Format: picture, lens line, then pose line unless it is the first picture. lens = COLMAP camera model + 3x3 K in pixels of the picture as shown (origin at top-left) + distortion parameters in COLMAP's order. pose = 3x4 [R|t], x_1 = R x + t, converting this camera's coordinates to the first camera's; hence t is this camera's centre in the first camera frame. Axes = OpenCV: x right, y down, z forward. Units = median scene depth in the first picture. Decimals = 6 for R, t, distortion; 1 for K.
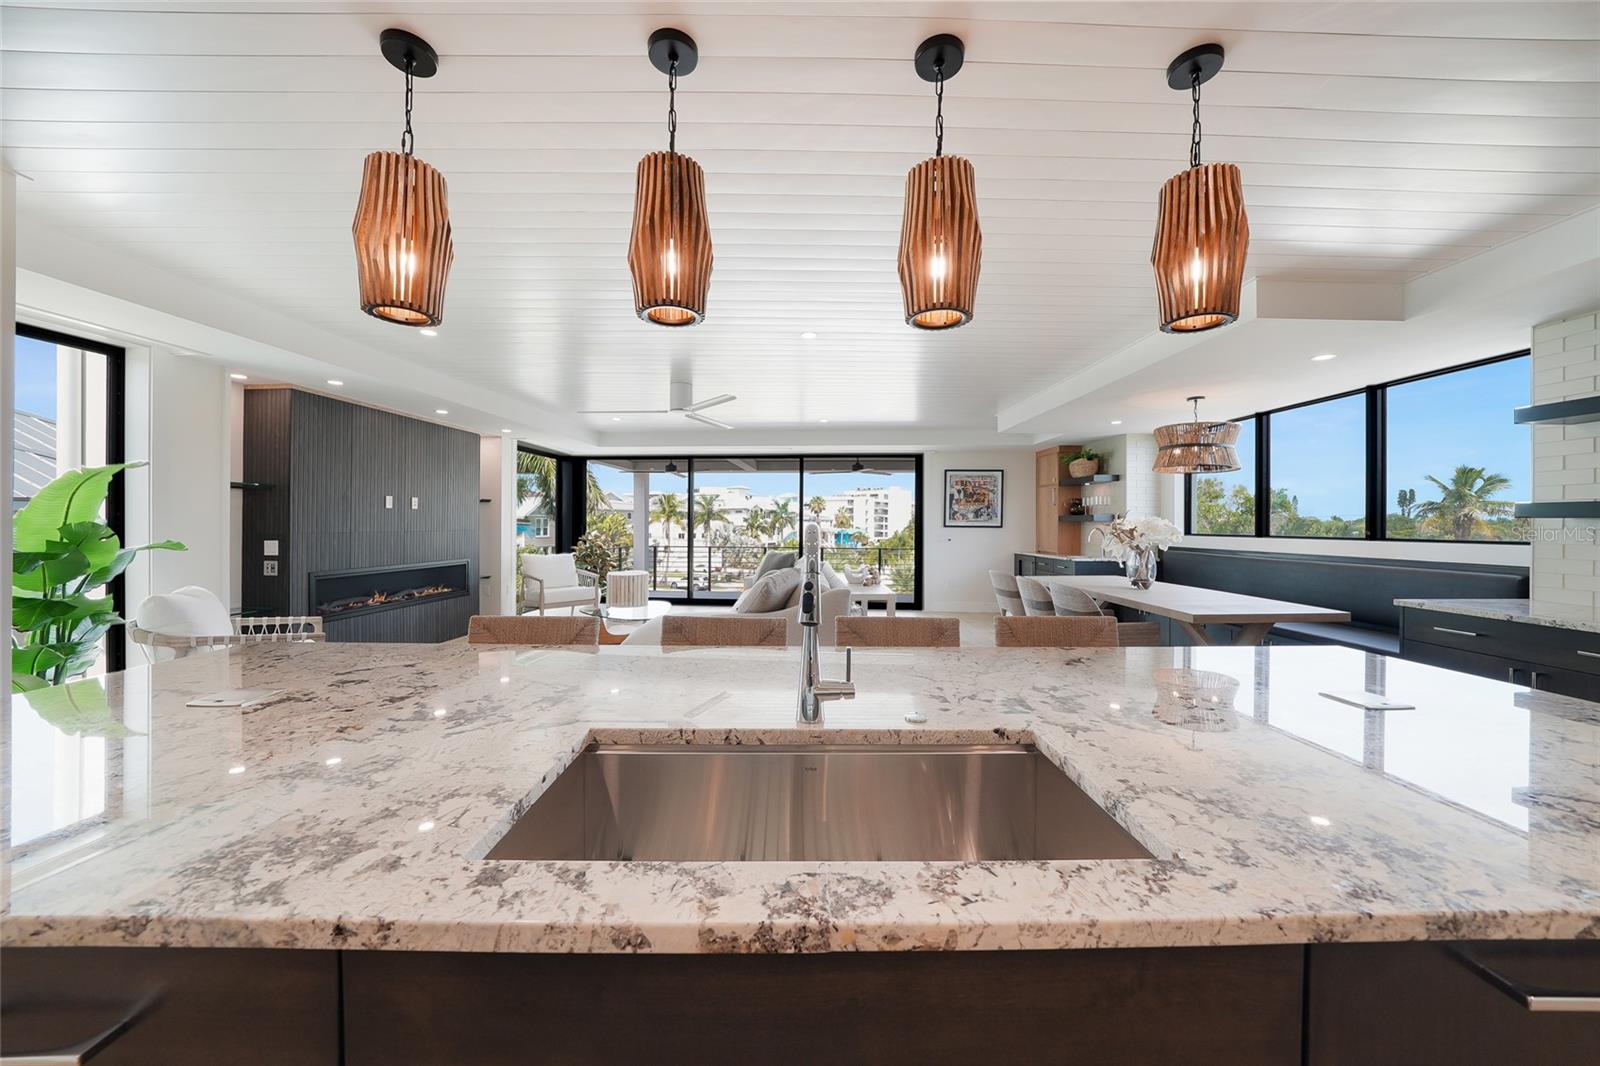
lens RADIAL K [[559.4, 0, 798.5], [0, 559.4, 530.1], [0, 0, 1]] dist [-0.016722, 0.000017]
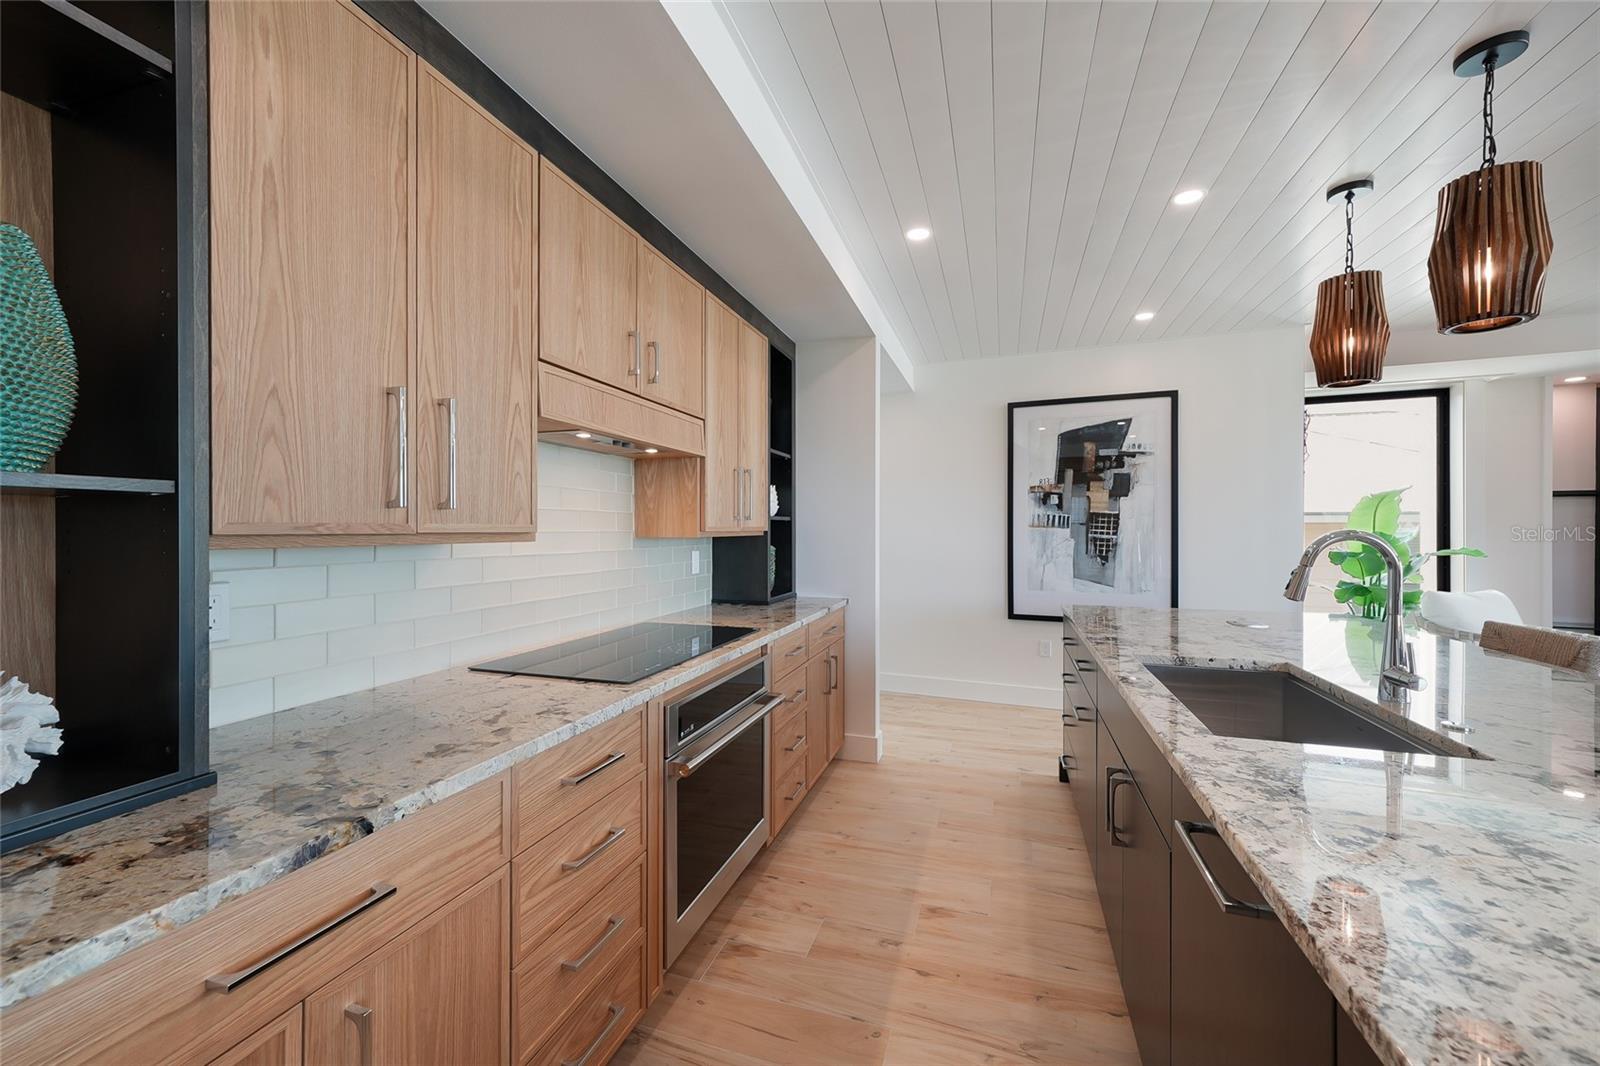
lens RADIAL K [[661.2, 0, 800.0], [0, 661.2, 533.0], [0, 0, 1]] dist [0.000555, 0.000078]
pose [[-0.296205, 0.004743, -0.955113, 0.293117], [-0.014458, 0.999851, 0.009449, -0.002760], [0.955015, 0.016608, -0.296092, 0.036842]]
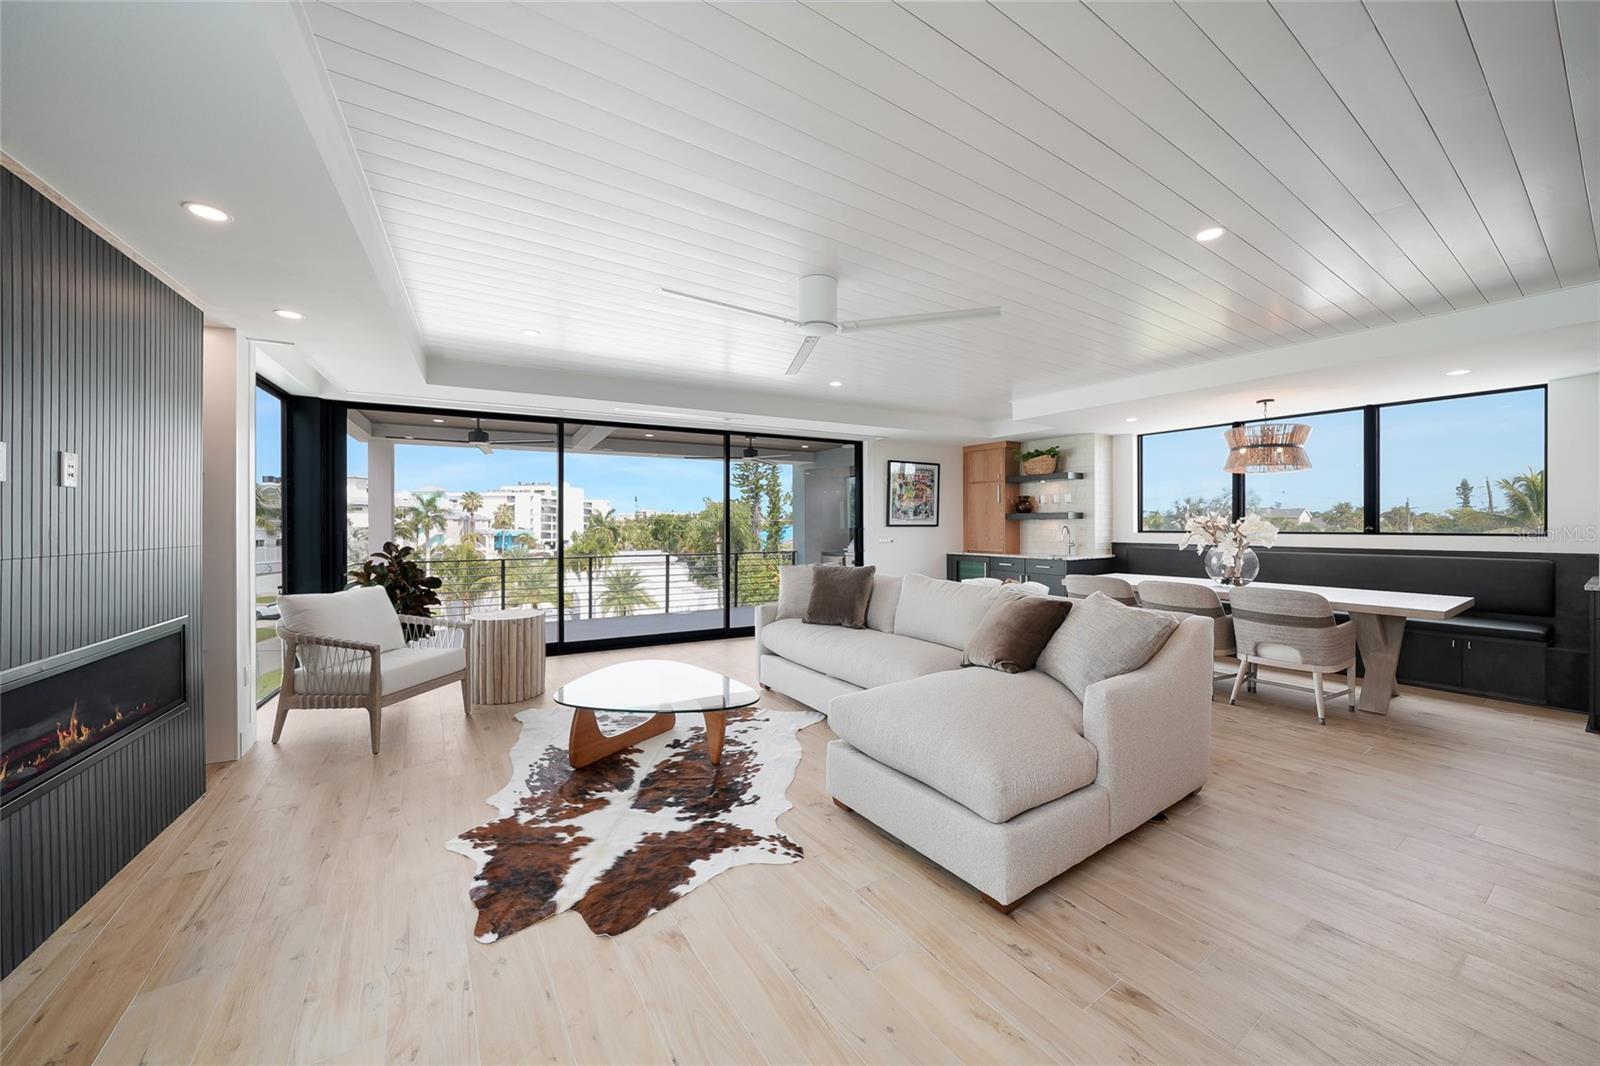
lens RADIAL K [[581.1, 0, 800.7], [0, 581.1, 523.3], [0, 0, 1]] dist [-0.012302, 0.000218]
pose [[0.838798, -0.006199, 0.544408, -0.423572], [0.012201, 0.999898, -0.007414, -0.007069], [-0.544306, 0.012861, 0.838788, 0.395221]]
